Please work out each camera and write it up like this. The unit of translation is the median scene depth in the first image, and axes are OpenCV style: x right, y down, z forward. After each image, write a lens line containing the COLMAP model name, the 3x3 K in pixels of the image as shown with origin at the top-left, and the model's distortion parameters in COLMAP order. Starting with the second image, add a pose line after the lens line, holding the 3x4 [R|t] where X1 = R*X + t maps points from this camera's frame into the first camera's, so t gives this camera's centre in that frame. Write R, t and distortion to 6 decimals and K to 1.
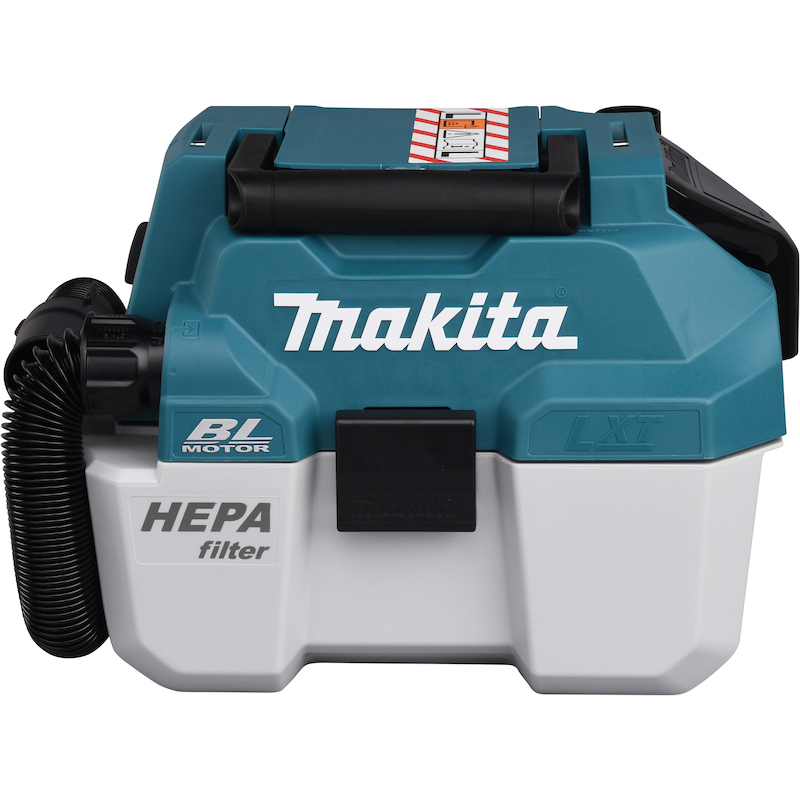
lens RADIAL K [[2752.1, 0, 400.0], [0, 2752.1, 400.0], [0, 0, 1]] dist [0.165437, 0.223531]
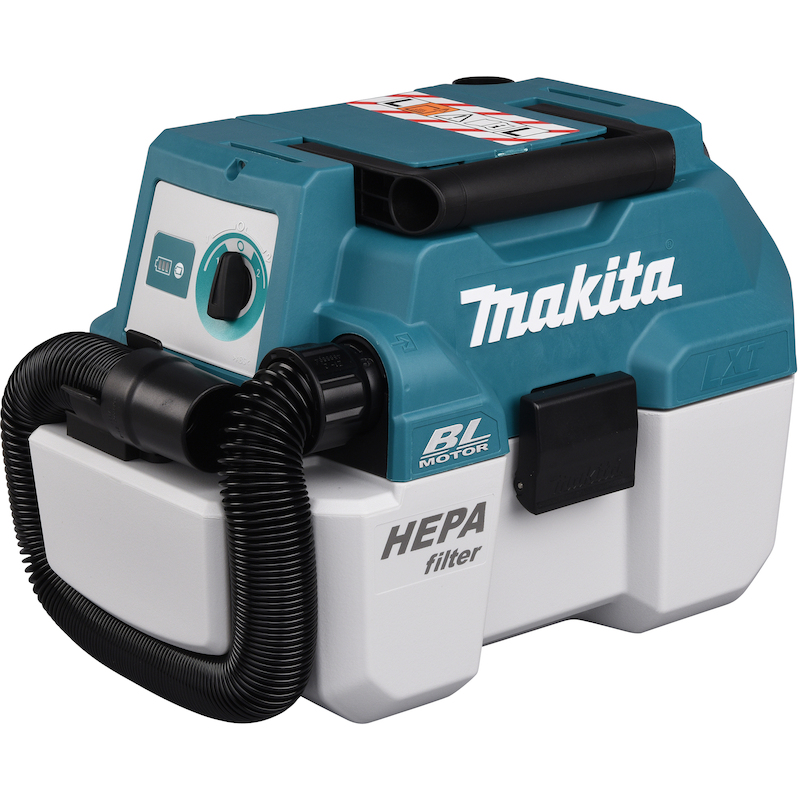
lens RADIAL K [[2752.1, 0, 400.0], [0, 2752.1, 400.0], [0, 0, 1]] dist [0.165437, 0.223531]
pose [[0.754125, -0.190882, 0.628378, -0.688433], [0.186750, 0.979656, 0.073468, -0.077101], [-0.629618, 0.061946, 0.774431, 0.251727]]
